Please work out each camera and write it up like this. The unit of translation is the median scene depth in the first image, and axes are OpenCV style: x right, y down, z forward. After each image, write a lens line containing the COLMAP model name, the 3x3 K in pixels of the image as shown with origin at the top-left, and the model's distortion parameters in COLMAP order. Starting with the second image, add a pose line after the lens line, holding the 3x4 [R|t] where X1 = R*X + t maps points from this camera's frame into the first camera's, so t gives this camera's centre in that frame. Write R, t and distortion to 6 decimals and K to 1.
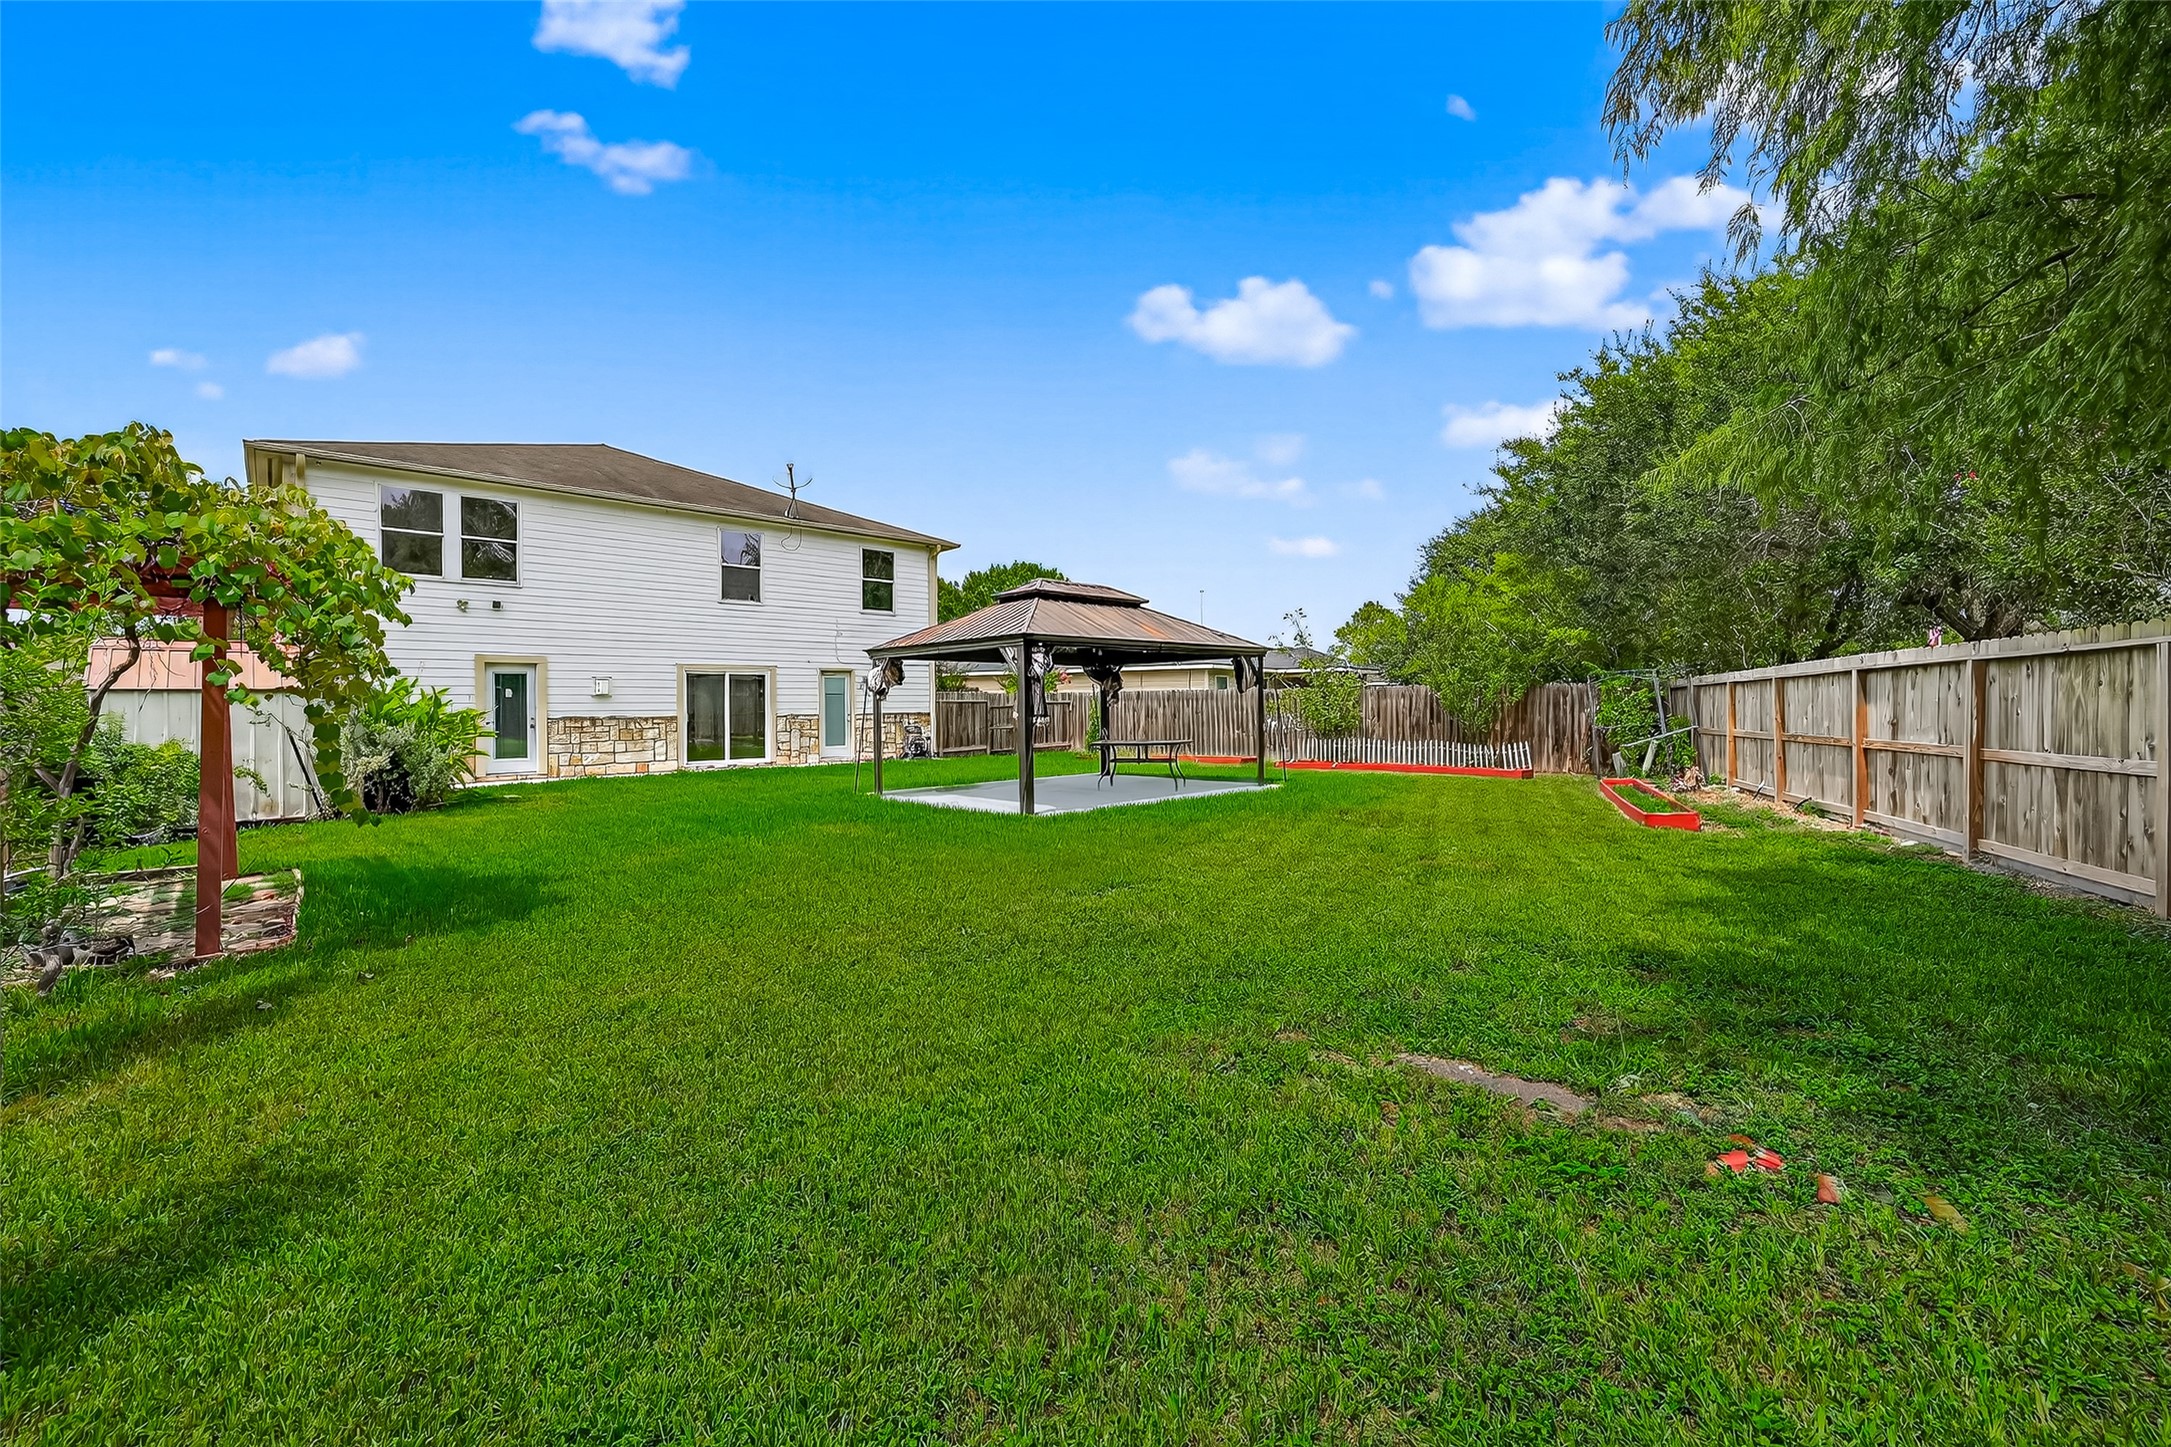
lens RADIAL K [[873.9, 0, 1086.1], [0, 873.9, 709.5], [0, 0, 1]] dist [0.000594, -0.000183]
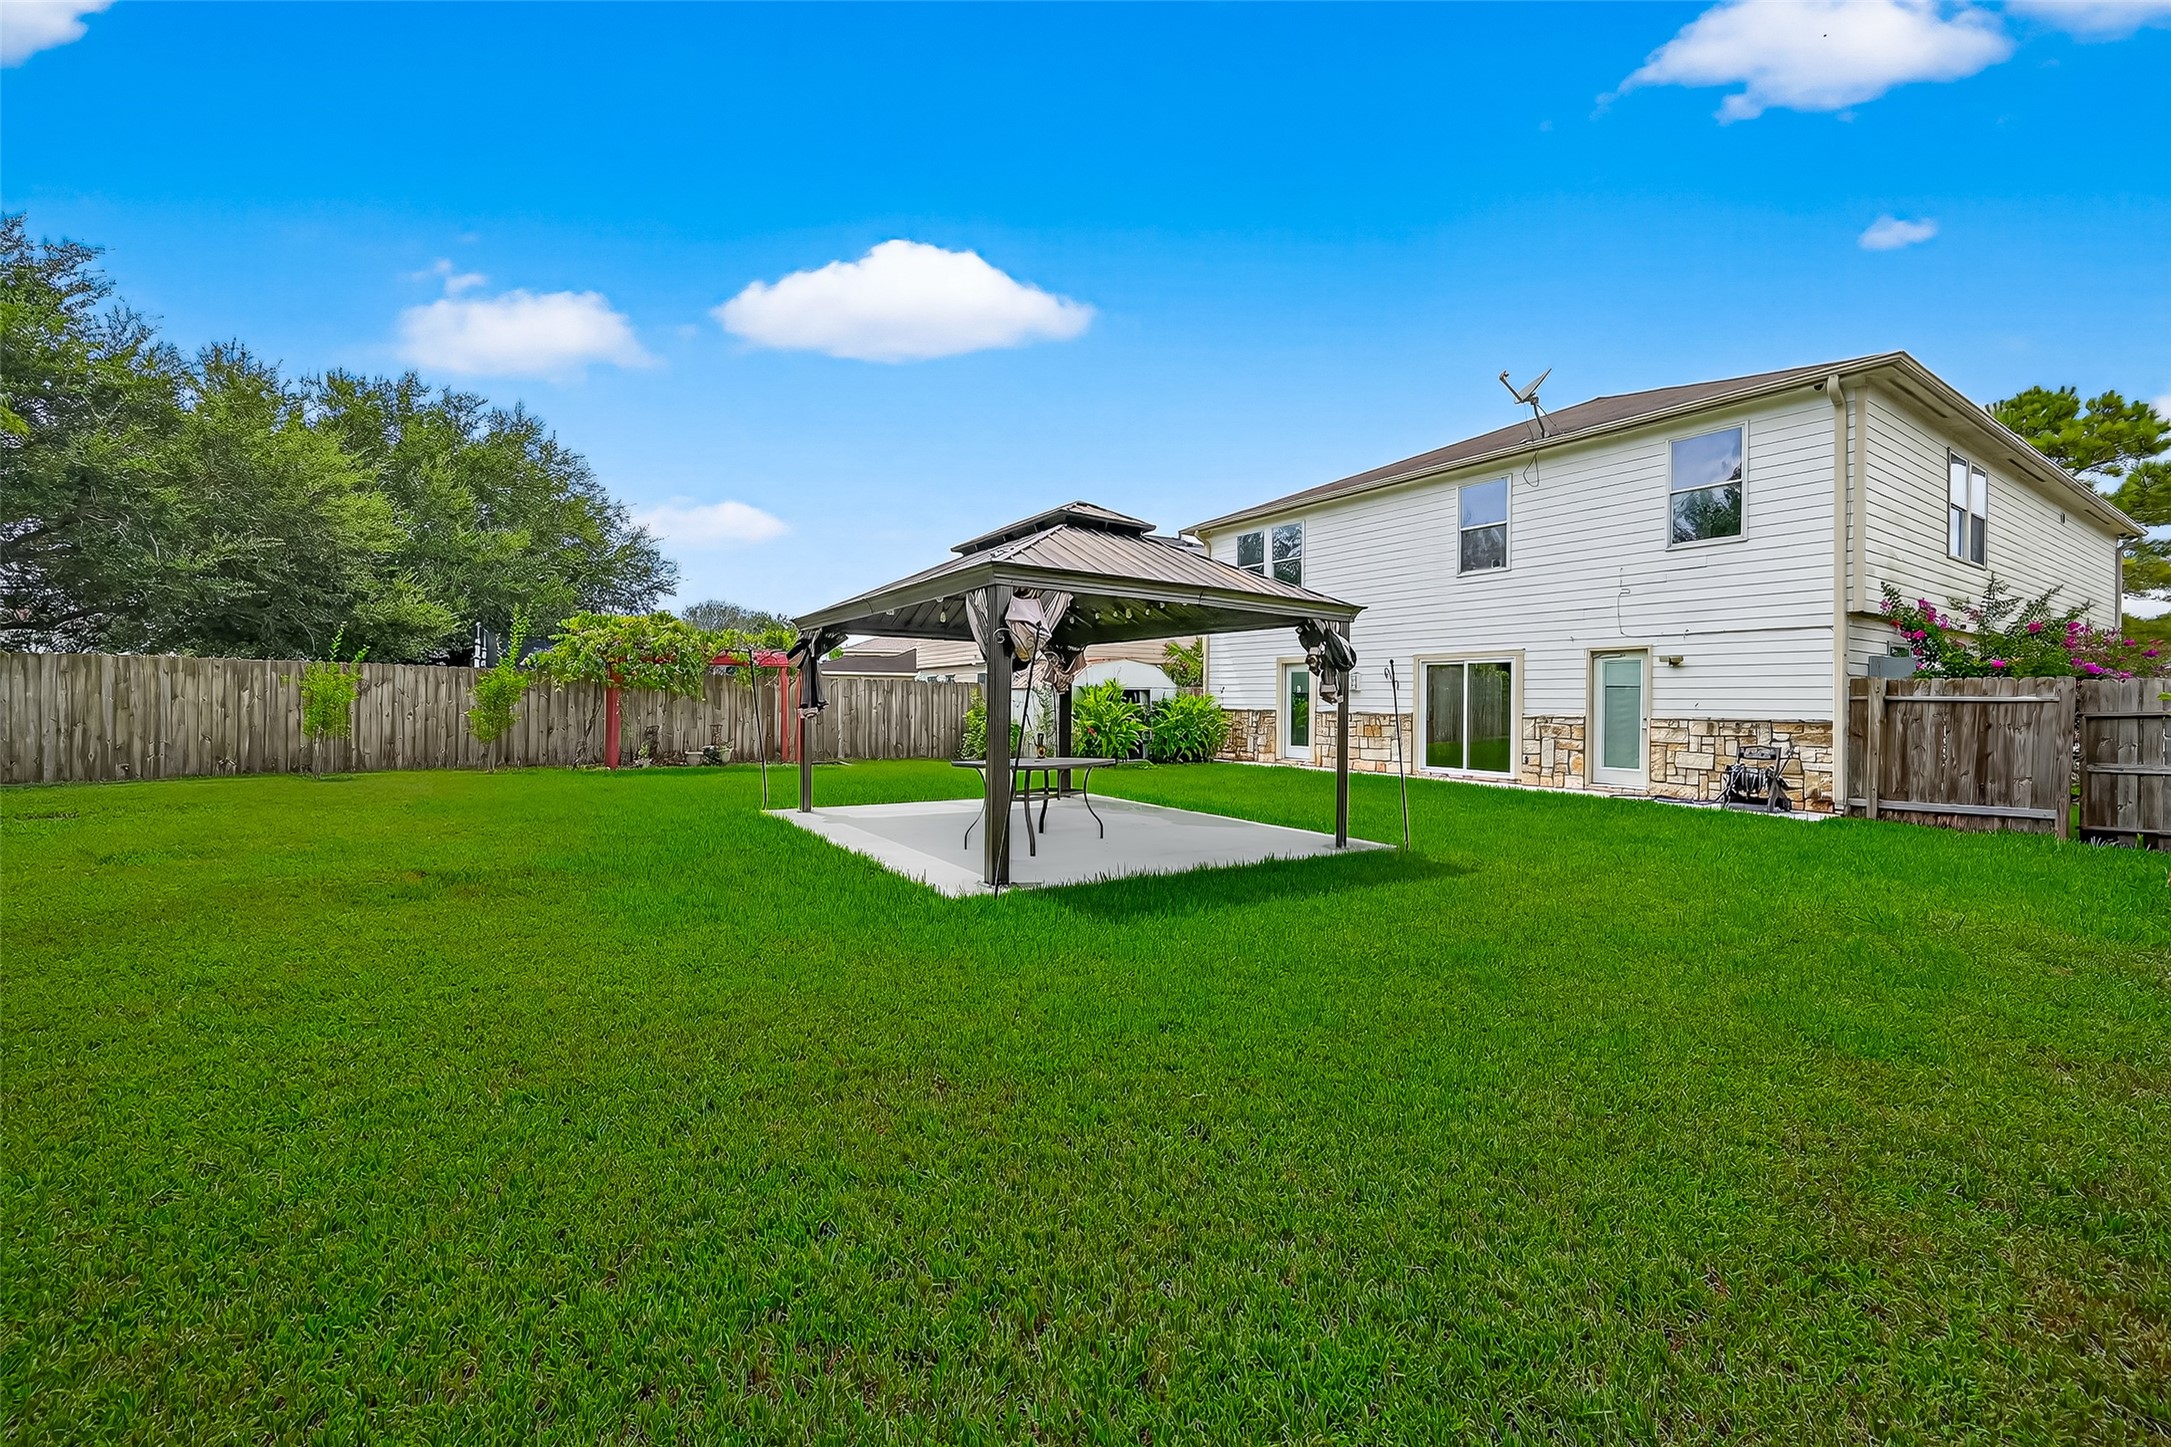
lens RADIAL K [[873.9, 0, 1086.1], [0, 873.9, 709.5], [0, 0, 1]] dist [0.000594, -0.000183]
pose [[-0.167728, 0.014951, -0.985720, 0.431349], [-0.014552, 0.999739, 0.017640, -0.006794], [0.985726, 0.017303, -0.167467, 0.764387]]
